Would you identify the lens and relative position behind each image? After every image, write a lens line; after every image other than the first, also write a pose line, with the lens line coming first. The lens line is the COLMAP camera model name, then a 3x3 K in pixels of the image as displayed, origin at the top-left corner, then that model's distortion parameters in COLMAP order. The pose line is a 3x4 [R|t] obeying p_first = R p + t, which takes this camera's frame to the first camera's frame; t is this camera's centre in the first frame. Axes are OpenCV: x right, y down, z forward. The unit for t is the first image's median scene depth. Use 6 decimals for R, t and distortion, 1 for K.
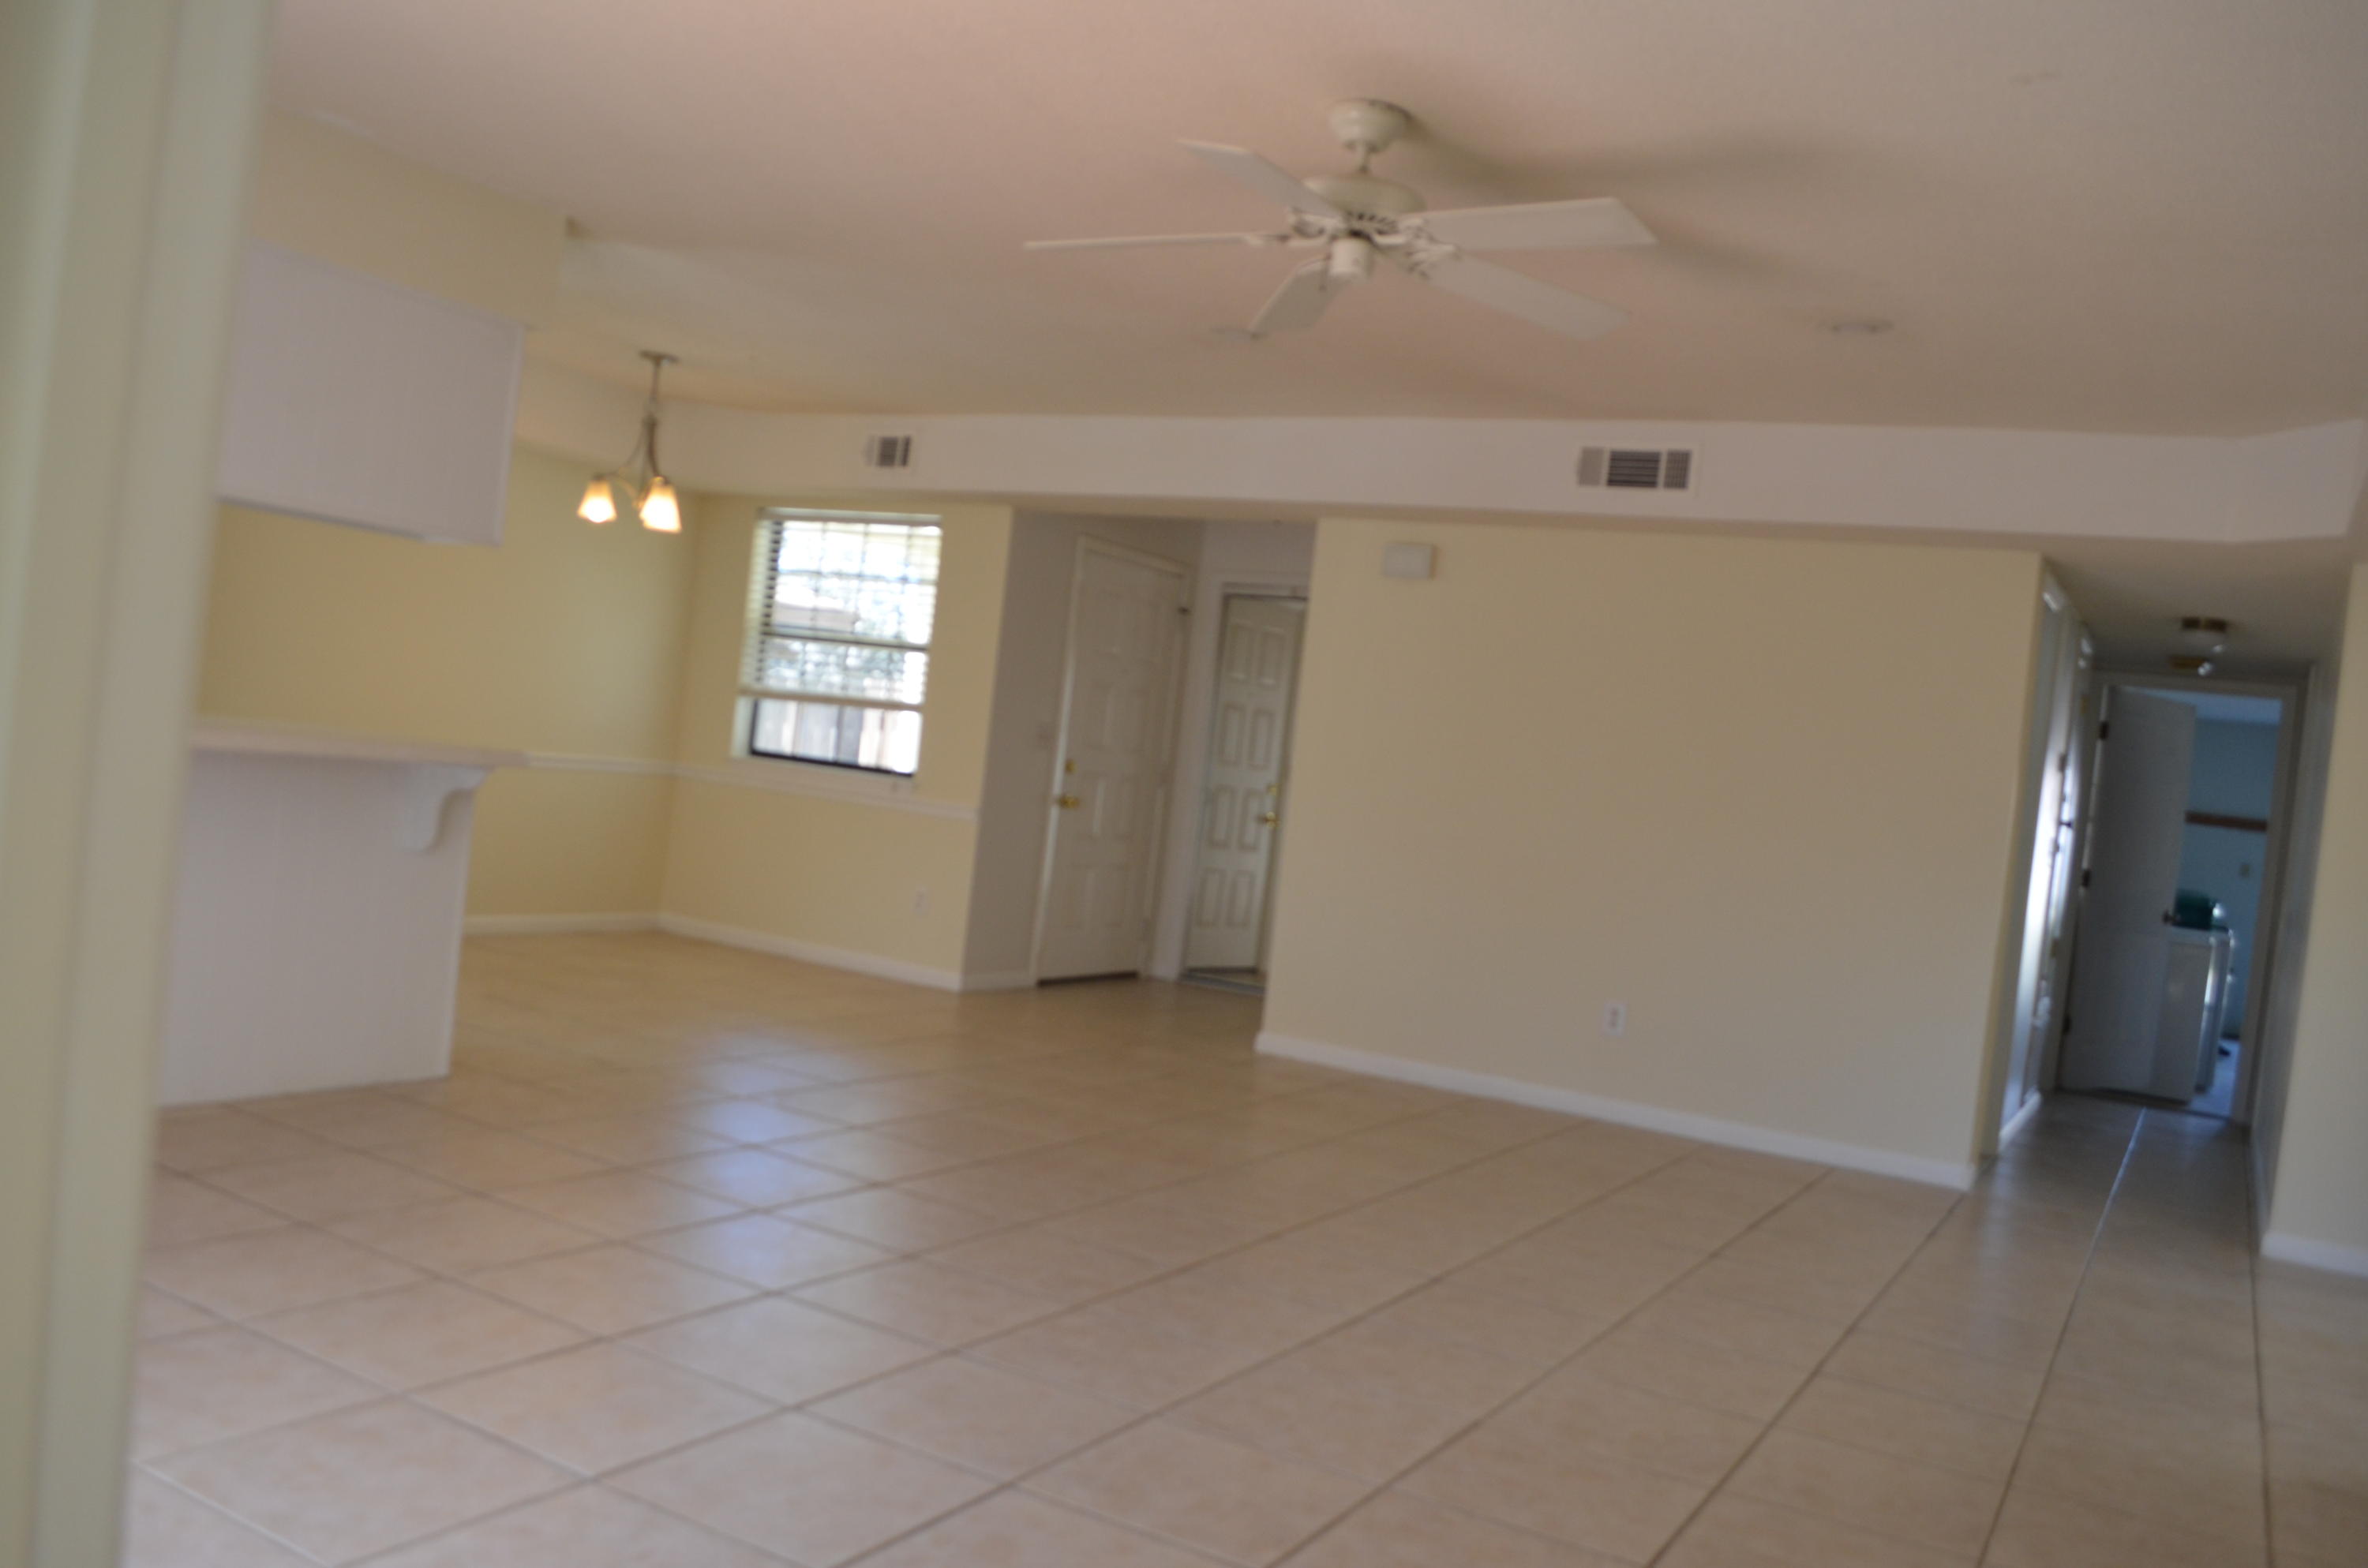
lens RADIAL K [[1877.7, 0, 1173.4], [0, 1877.7, 794.5], [0, 0, 1]] dist [-0.075460, 0.002159]
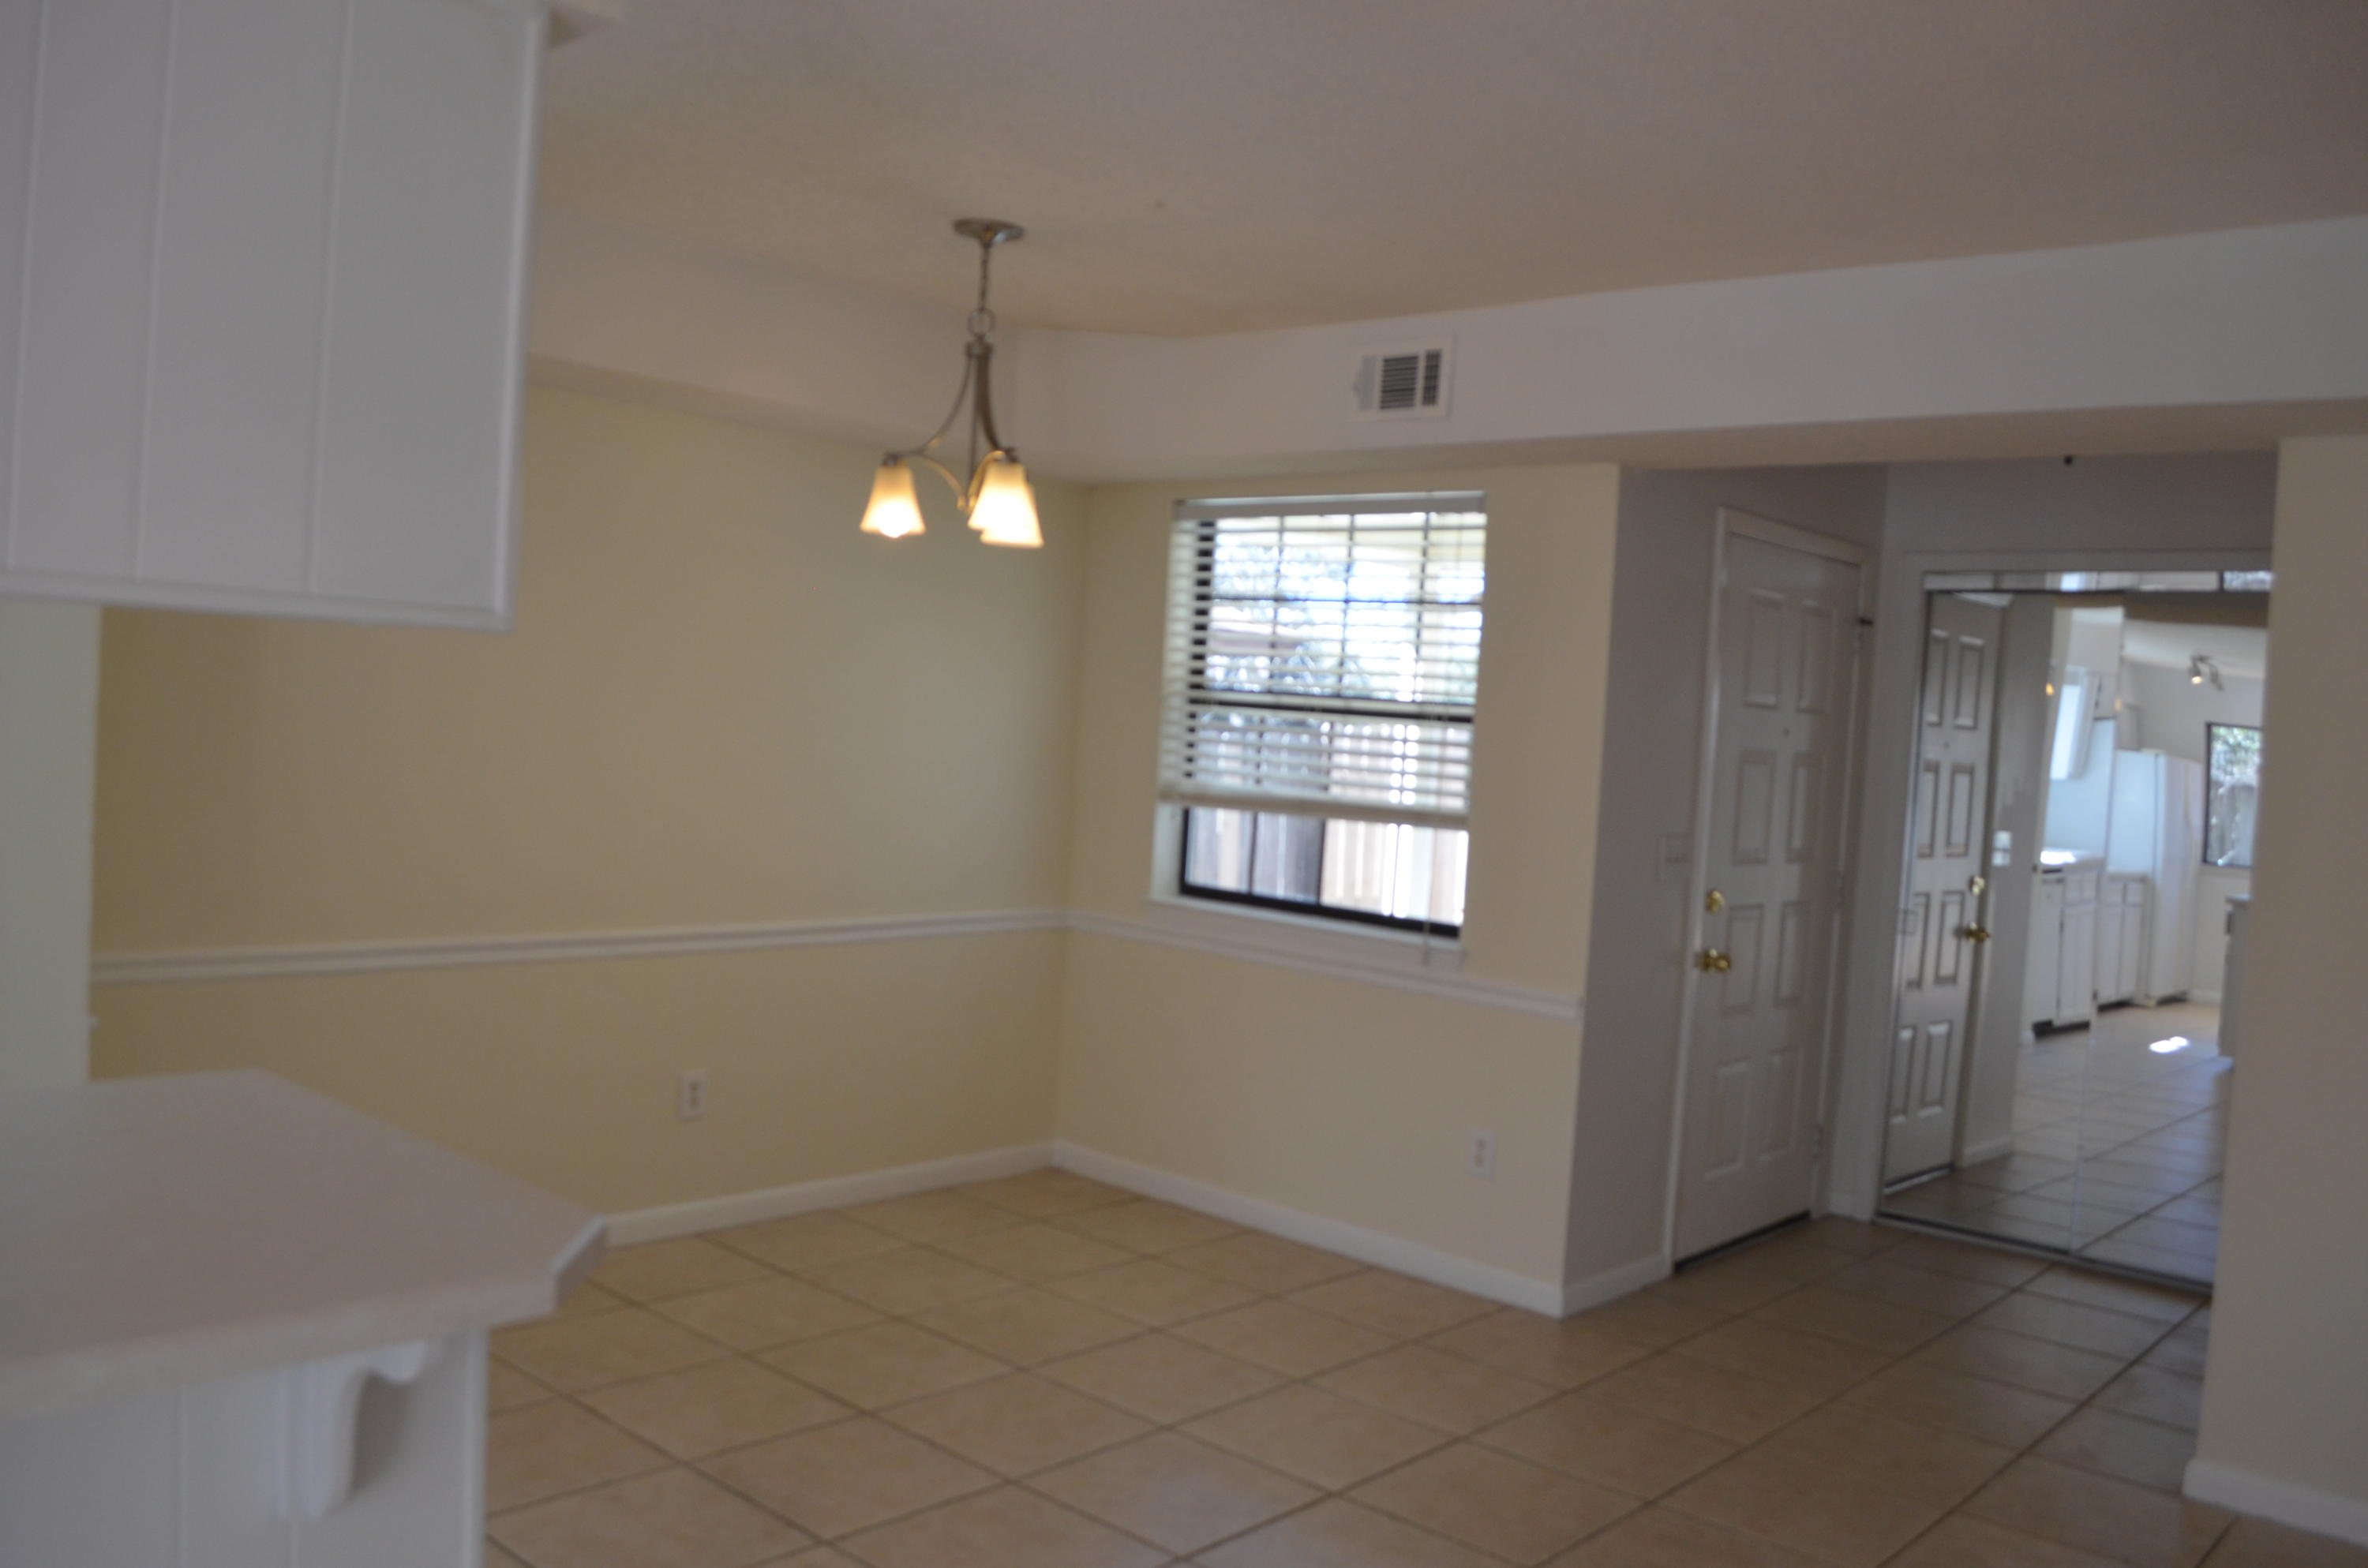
lens RADIAL K [[1877.7, 0, 1184.7], [0, 1877.7, 772.6], [0, 0, 1]] dist [-0.075460, 0.002159]
pose [[0.976726, -0.046064, -0.209487, -0.094259], [0.044437, 0.998934, -0.012468, -0.056078], [0.209838, 0.002869, 0.977732, 0.398184]]
